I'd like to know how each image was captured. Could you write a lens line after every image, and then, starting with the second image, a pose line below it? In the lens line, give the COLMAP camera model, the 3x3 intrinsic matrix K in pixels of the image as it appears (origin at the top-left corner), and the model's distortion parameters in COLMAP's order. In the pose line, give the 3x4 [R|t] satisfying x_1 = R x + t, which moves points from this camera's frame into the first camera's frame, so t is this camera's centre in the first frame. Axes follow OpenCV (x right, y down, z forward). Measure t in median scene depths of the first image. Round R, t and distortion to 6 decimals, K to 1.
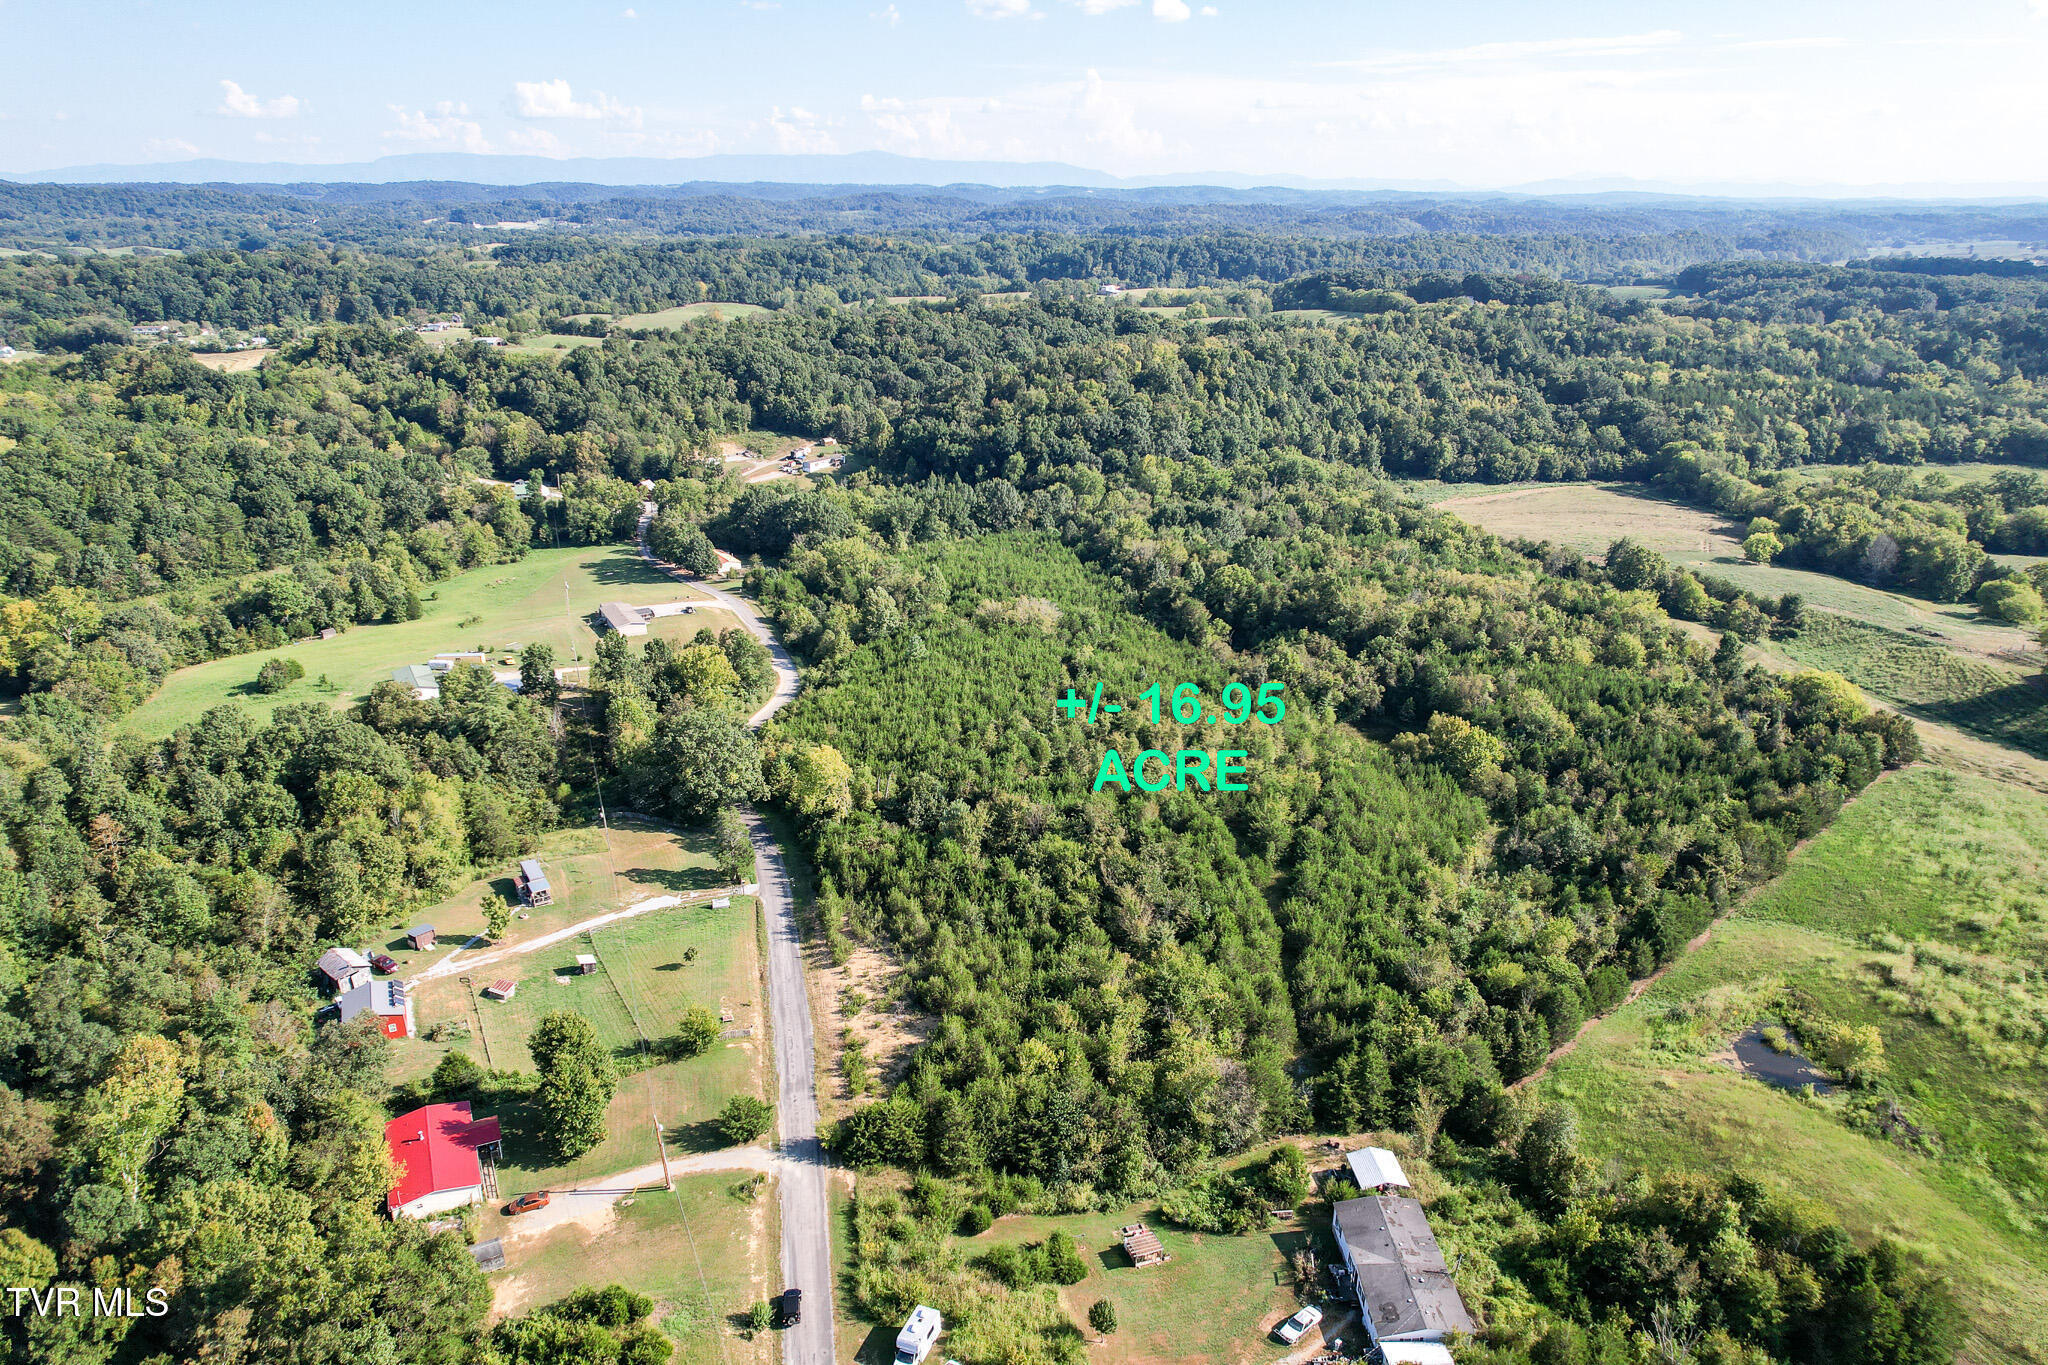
lens RADIAL K [[1303.3, 0, 1028.3], [0, 1303.3, 684.7], [0, 0, 1]] dist [-0.079520, 0.067168]
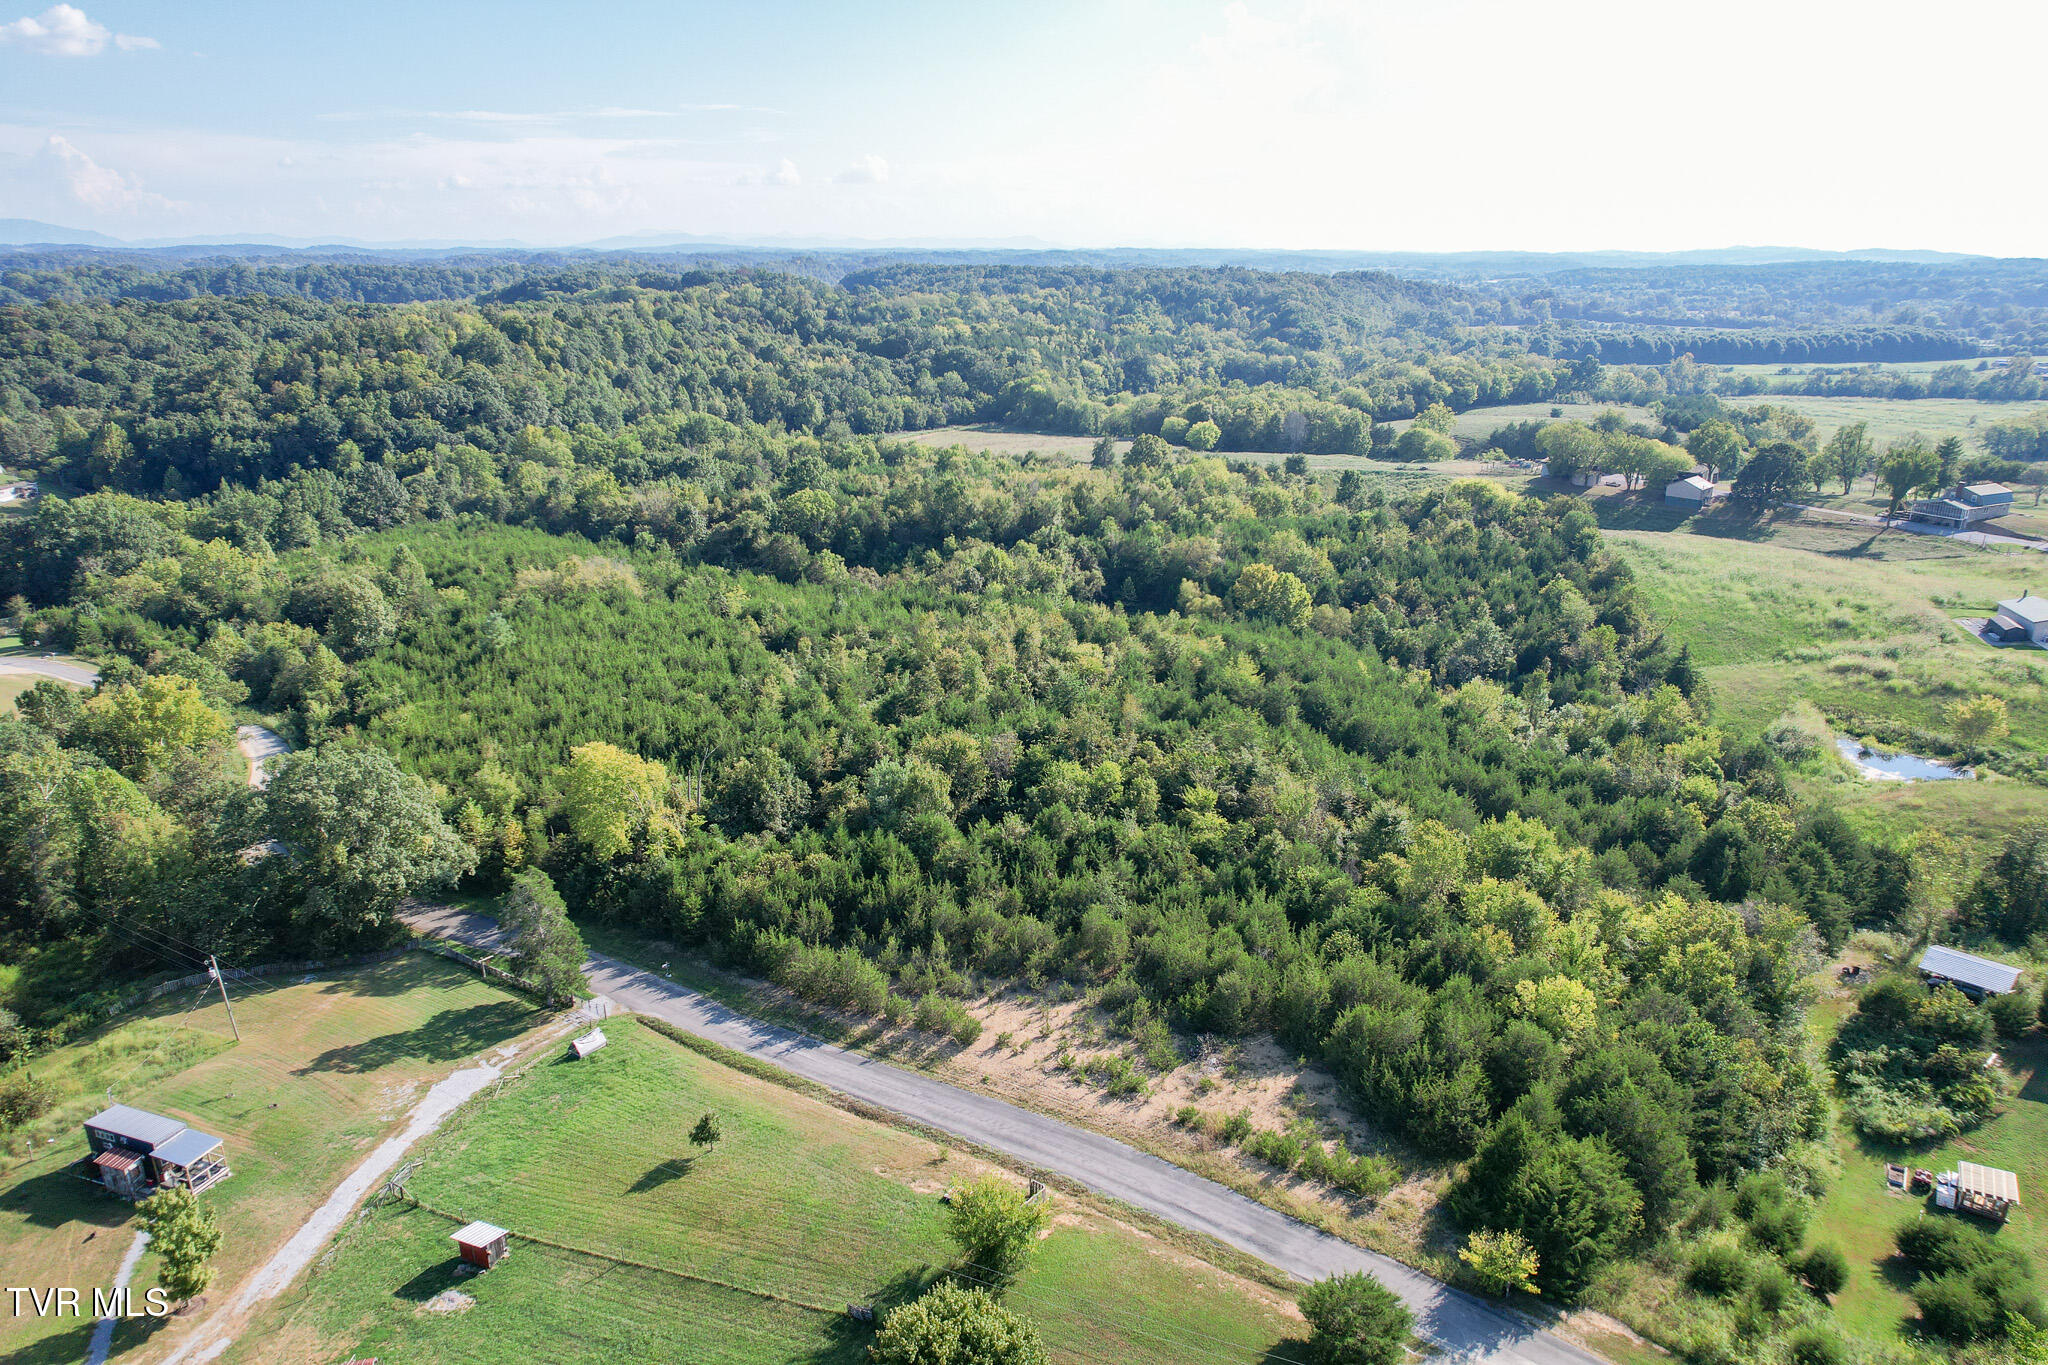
lens RADIAL K [[1303.3, 0, 1028.3], [0, 1303.3, 684.7], [0, 0, 1]] dist [-0.079520, 0.067168]
pose [[0.791338, -0.195582, 0.579251, -0.264863], [0.219160, 0.975231, 0.029881, 0.038159], [-0.570748, 0.103303, 0.814601, 0.337504]]
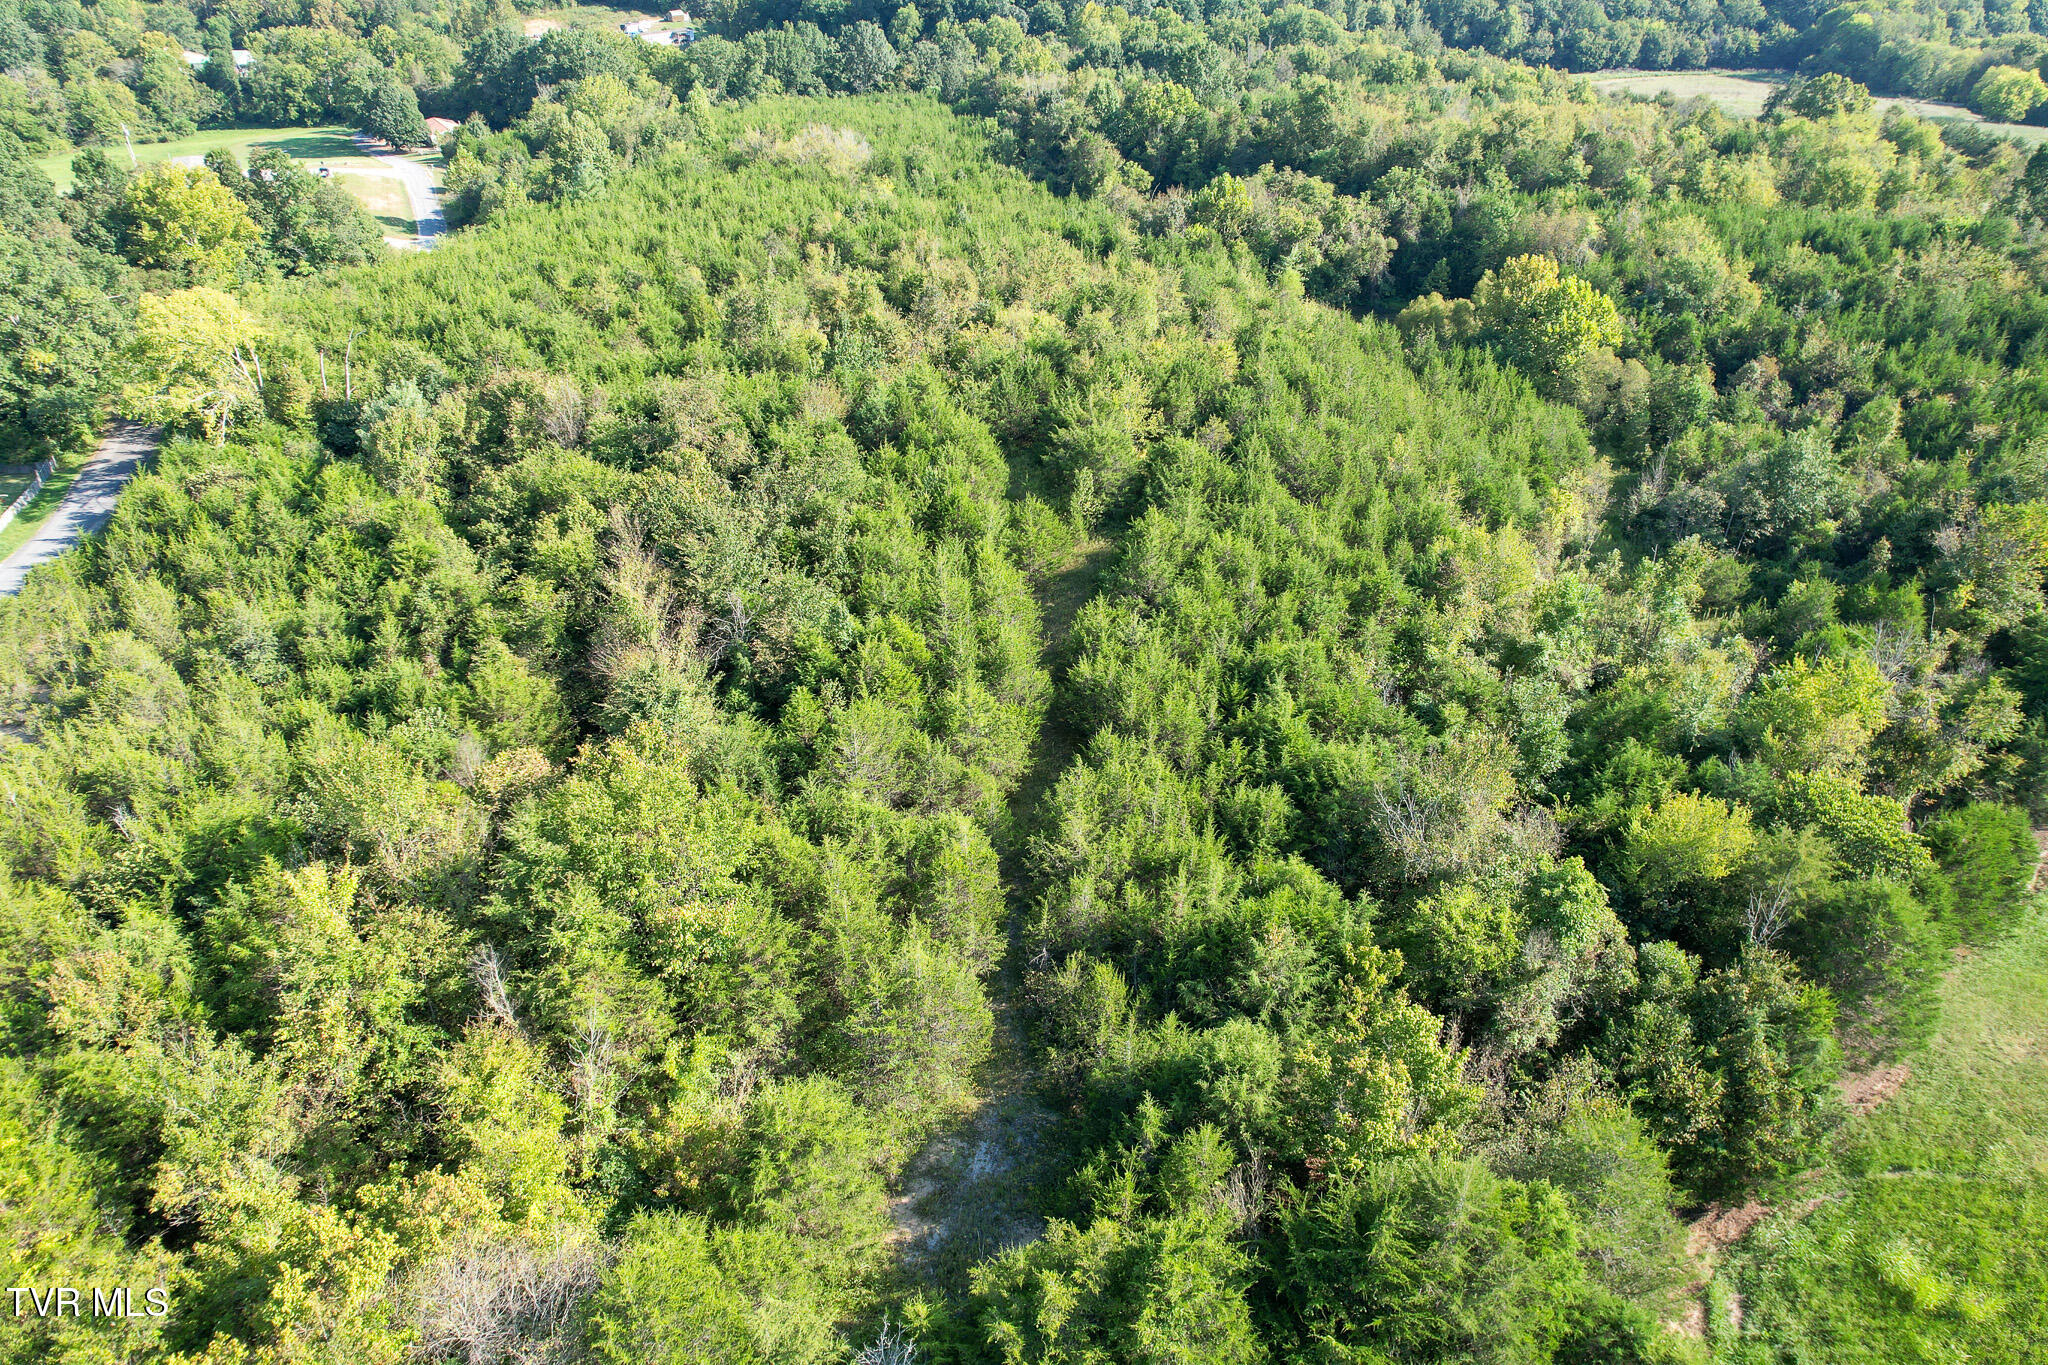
lens RADIAL K [[1303.3, 0, 1028.3], [0, 1303.3, 684.7], [0, 0, 1]] dist [-0.079520, 0.067168]
pose [[0.999789, 0.008081, -0.018870, 0.127674], [-0.004039, 0.978723, 0.205148, 0.074467], [0.020126, -0.205029, 0.978549, 0.414776]]
